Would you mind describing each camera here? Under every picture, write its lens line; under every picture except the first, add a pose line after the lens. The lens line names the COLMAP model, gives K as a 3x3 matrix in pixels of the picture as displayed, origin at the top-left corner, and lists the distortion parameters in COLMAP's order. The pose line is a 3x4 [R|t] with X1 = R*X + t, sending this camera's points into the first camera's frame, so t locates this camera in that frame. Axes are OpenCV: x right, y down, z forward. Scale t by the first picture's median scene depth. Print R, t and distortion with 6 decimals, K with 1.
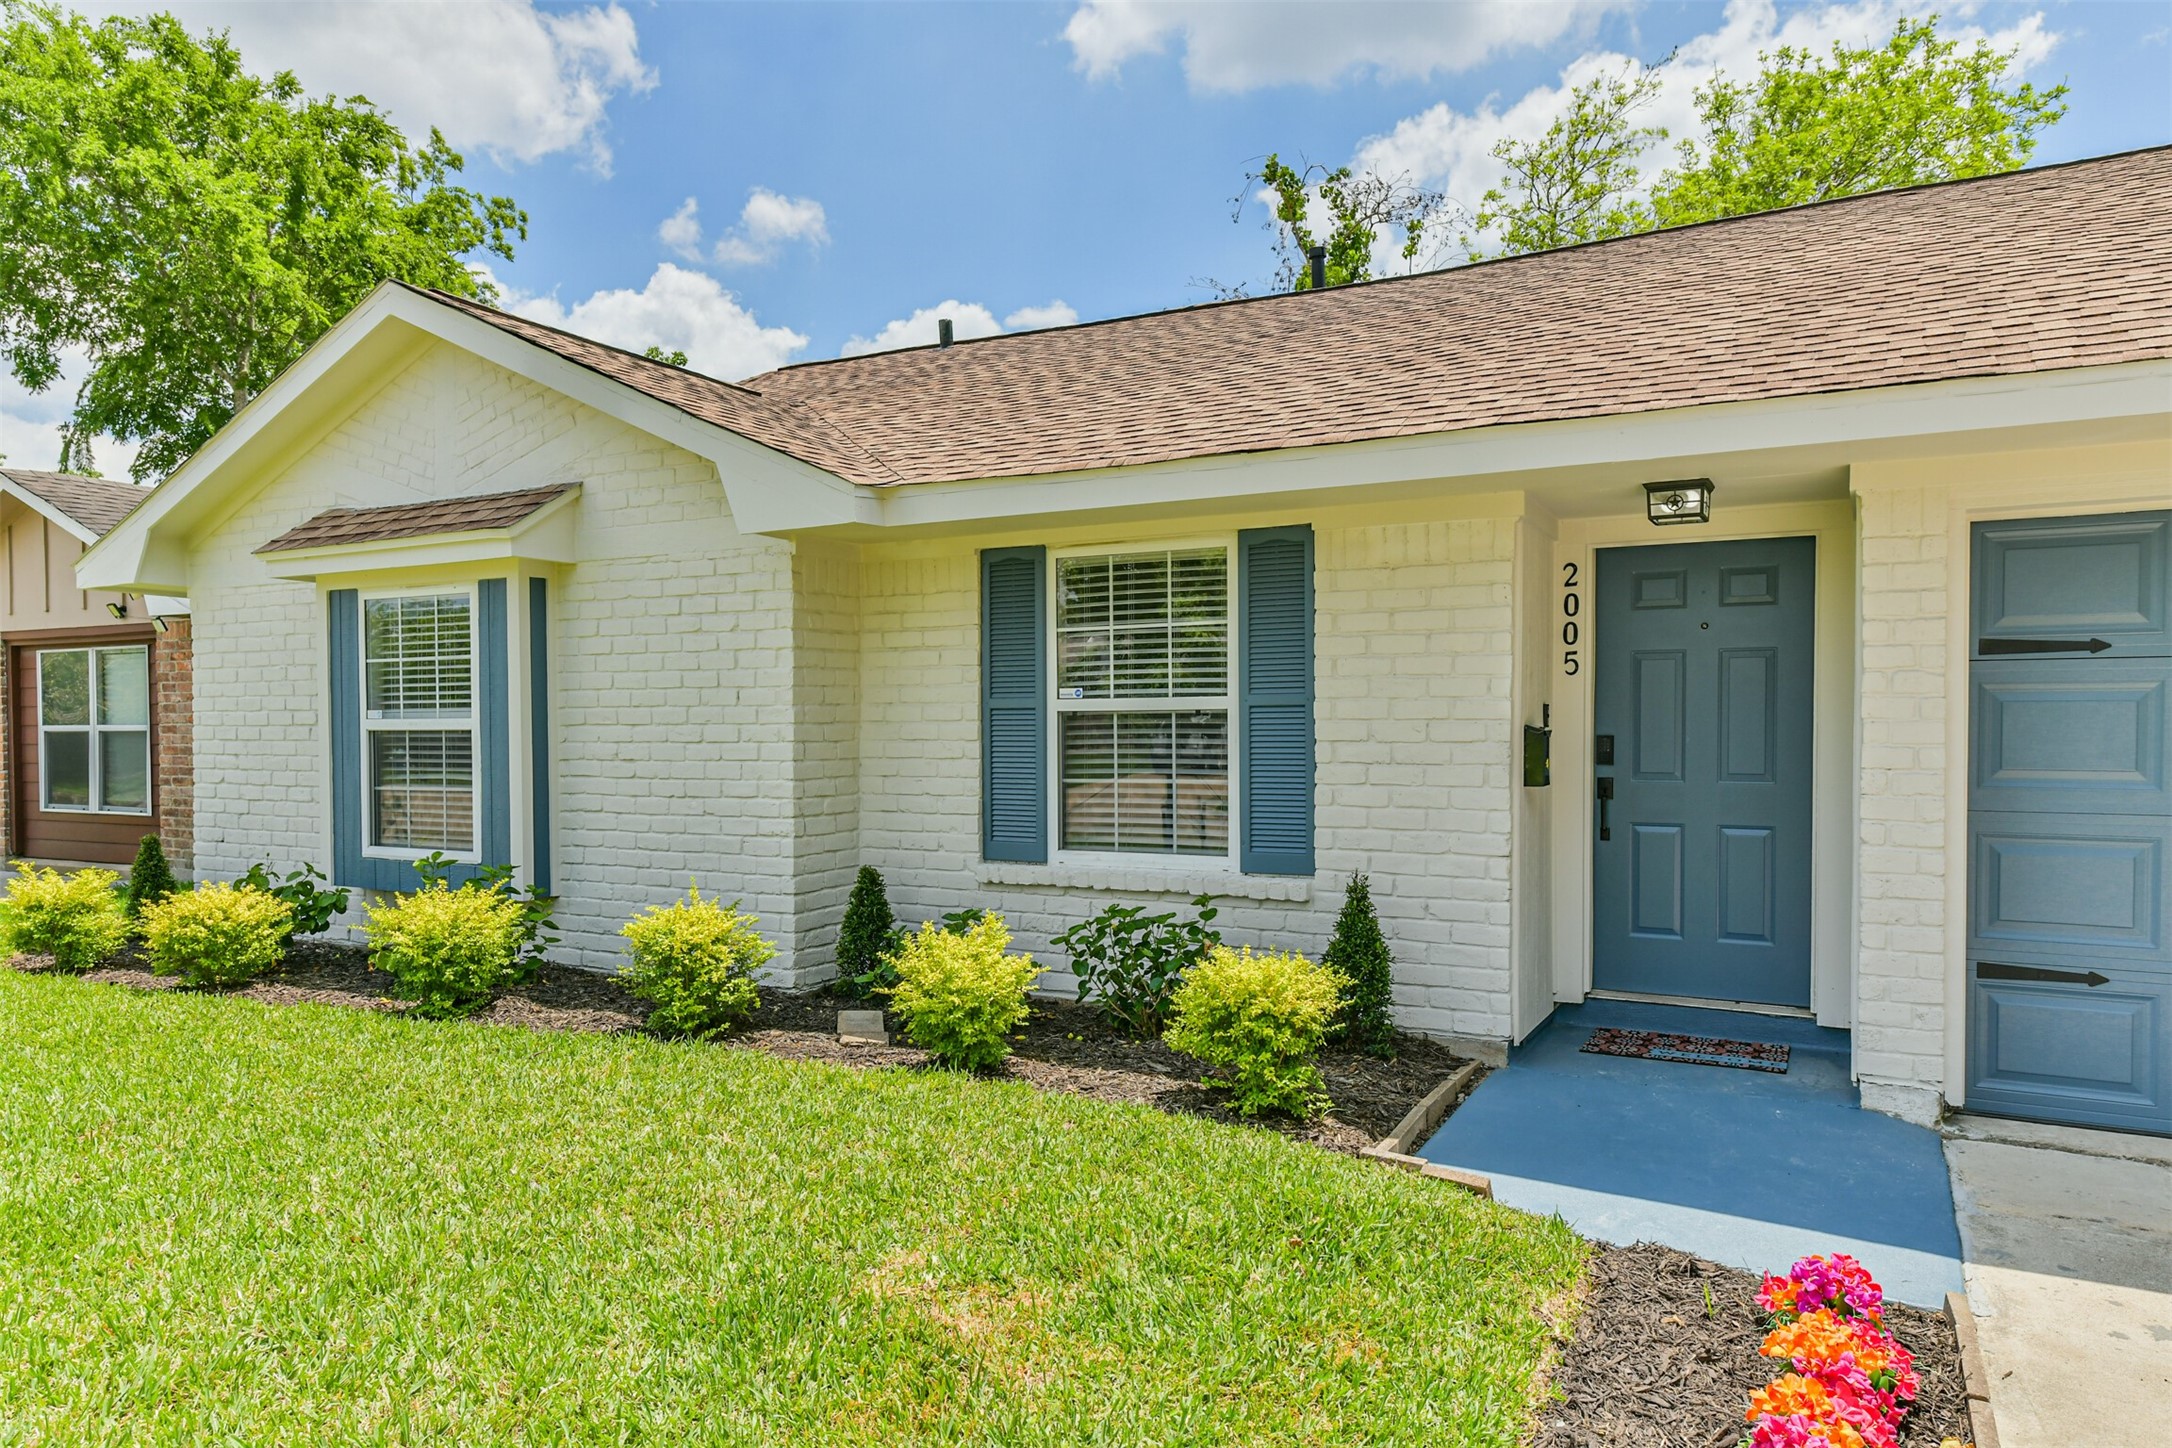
lens RADIAL K [[1464.5, 0, 1057.1], [0, 1464.5, 766.6], [0, 0, 1]] dist [0.029846, -0.007711]
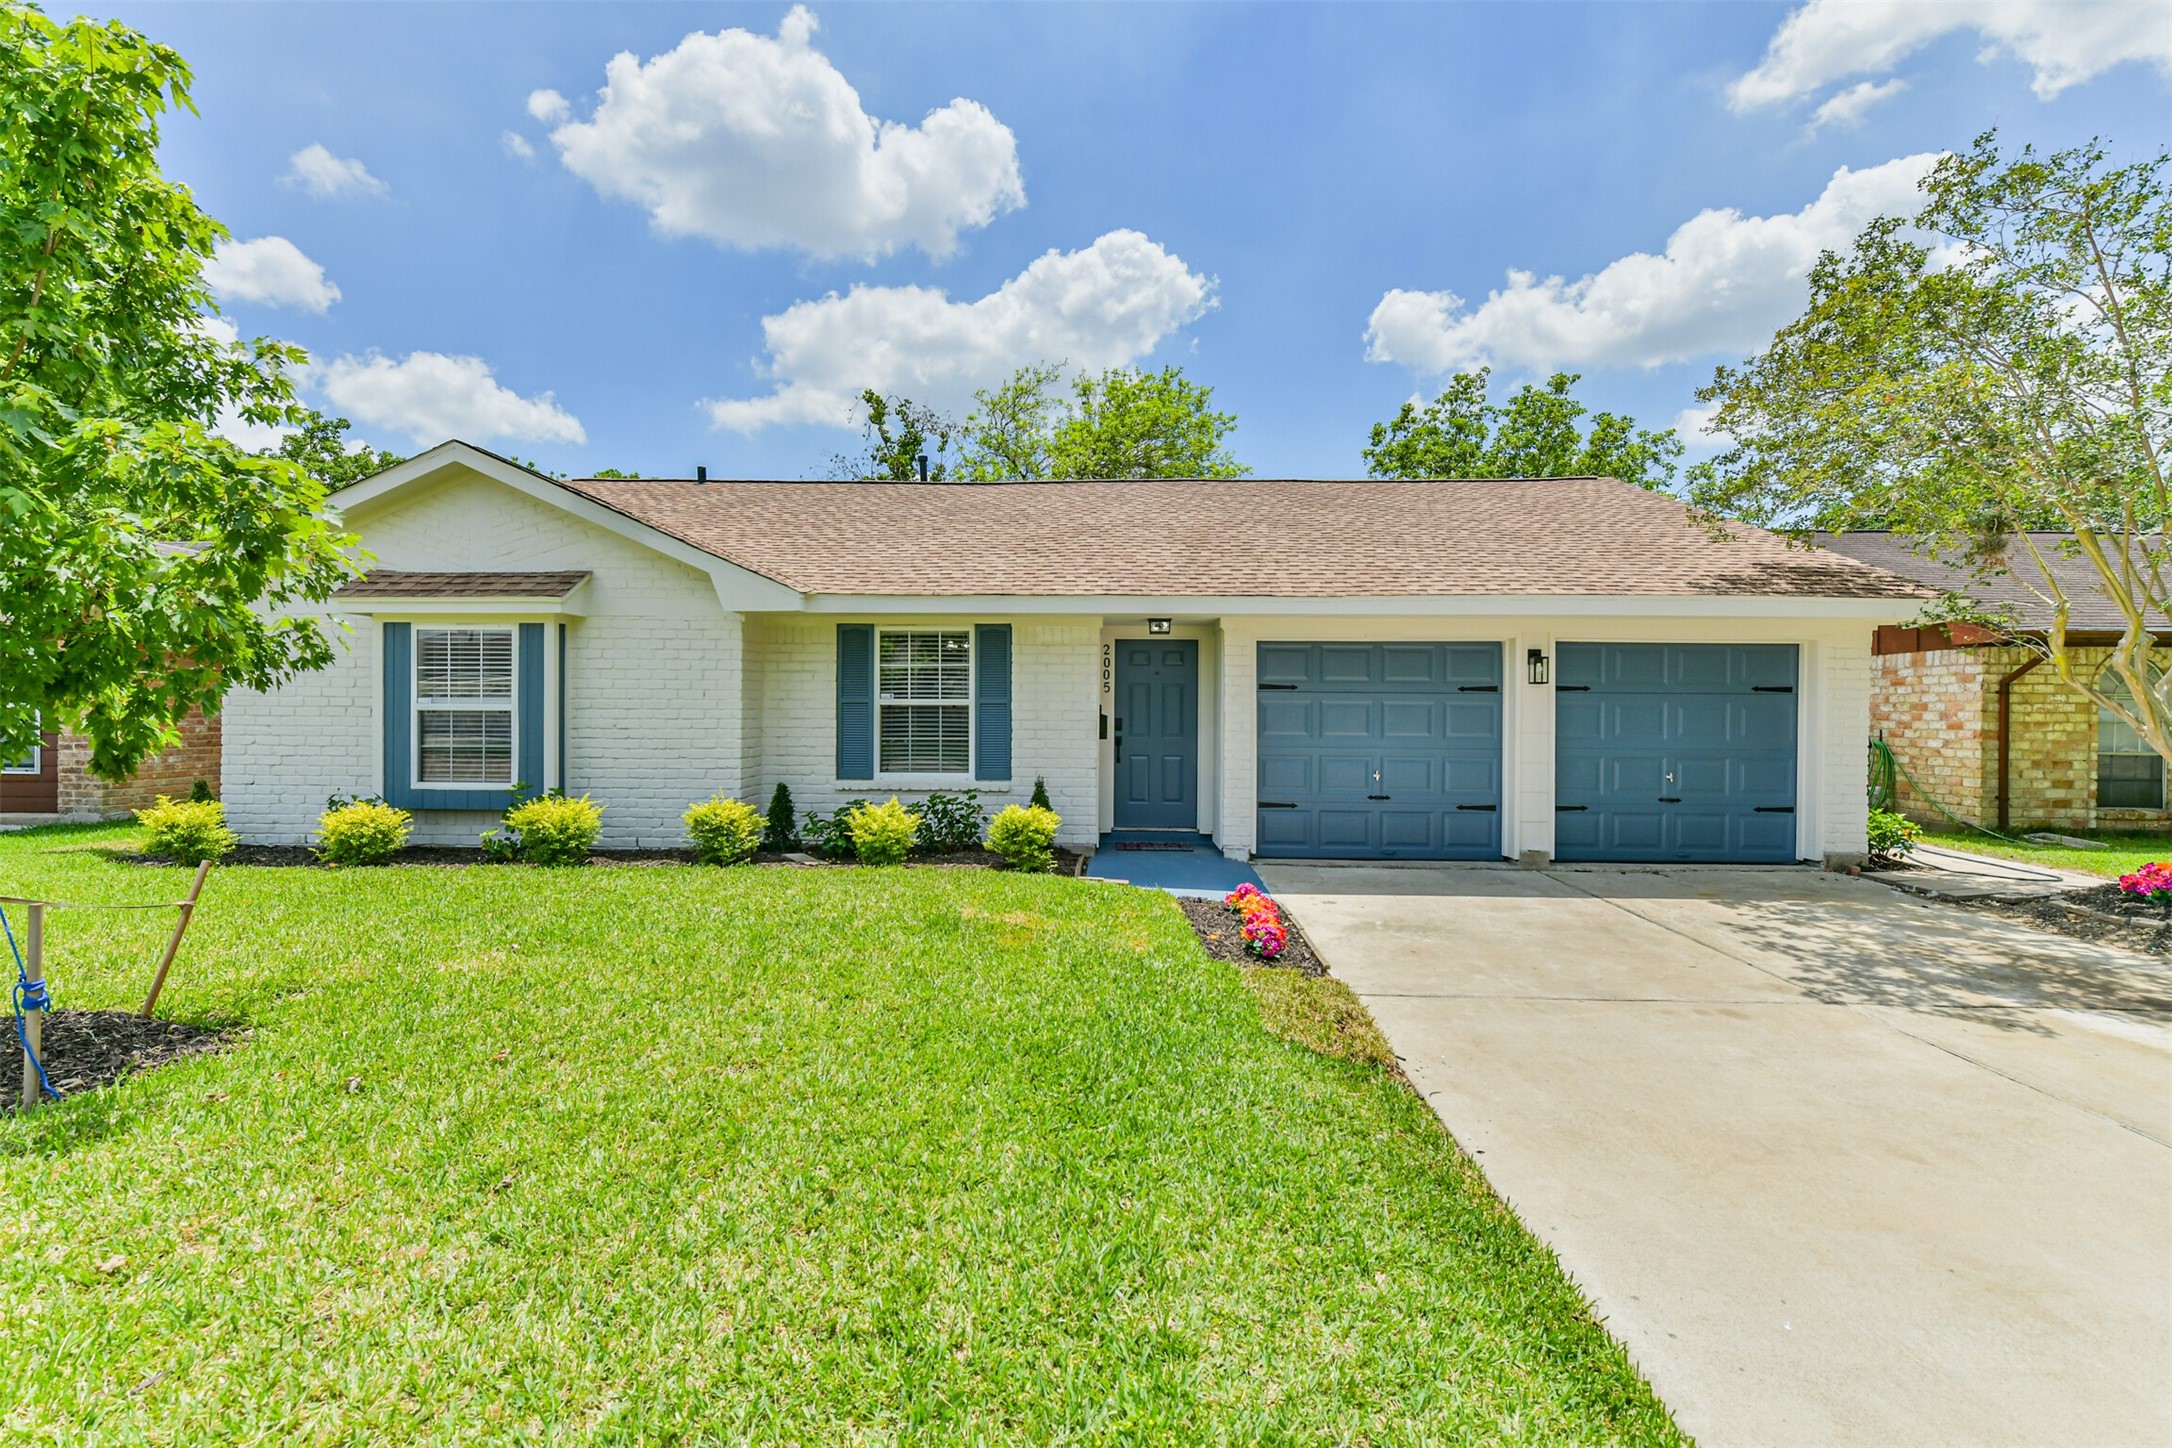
lens RADIAL K [[963.5, 0, 1087.6], [0, 963.5, 725.9], [0, 0, 1]] dist [0.007418, 0.000761]
pose [[0.892357, 0.003598, 0.451315, -0.344124], [0.003177, 0.999893, -0.014253, 0.011773], [-0.451318, 0.014153, 0.892251, -0.330595]]
